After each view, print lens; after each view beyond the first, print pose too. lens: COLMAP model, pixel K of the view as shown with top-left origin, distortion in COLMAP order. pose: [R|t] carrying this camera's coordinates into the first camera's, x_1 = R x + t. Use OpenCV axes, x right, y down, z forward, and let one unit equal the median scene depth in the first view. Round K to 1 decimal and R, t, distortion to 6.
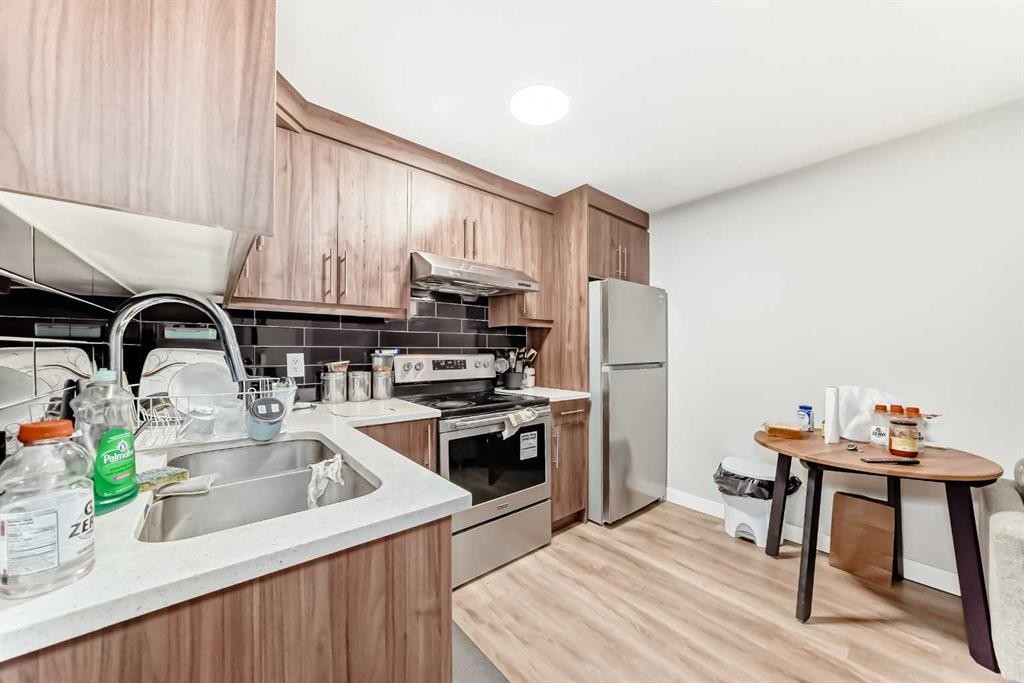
lens RADIAL K [[360.7, 0, 511.2], [0, 360.7, 347.1], [0, 0, 1]] dist [-0.037676, 0.008391]
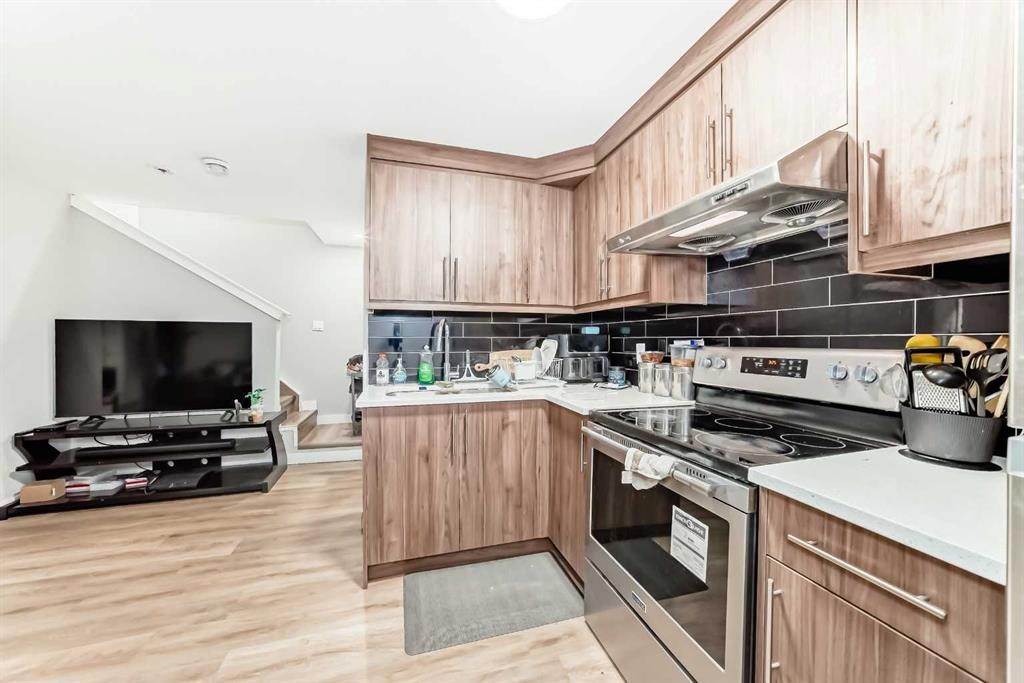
lens RADIAL K [[360.7, 0, 511.2], [0, 360.7, 347.1], [0, 0, 1]] dist [-0.037676, 0.008391]
pose [[-0.367539, 0.008441, -0.929970, 0.552619], [0.004617, 0.999963, 0.007252, 0.014666], [0.929997, -0.001628, -0.367565, 0.939550]]
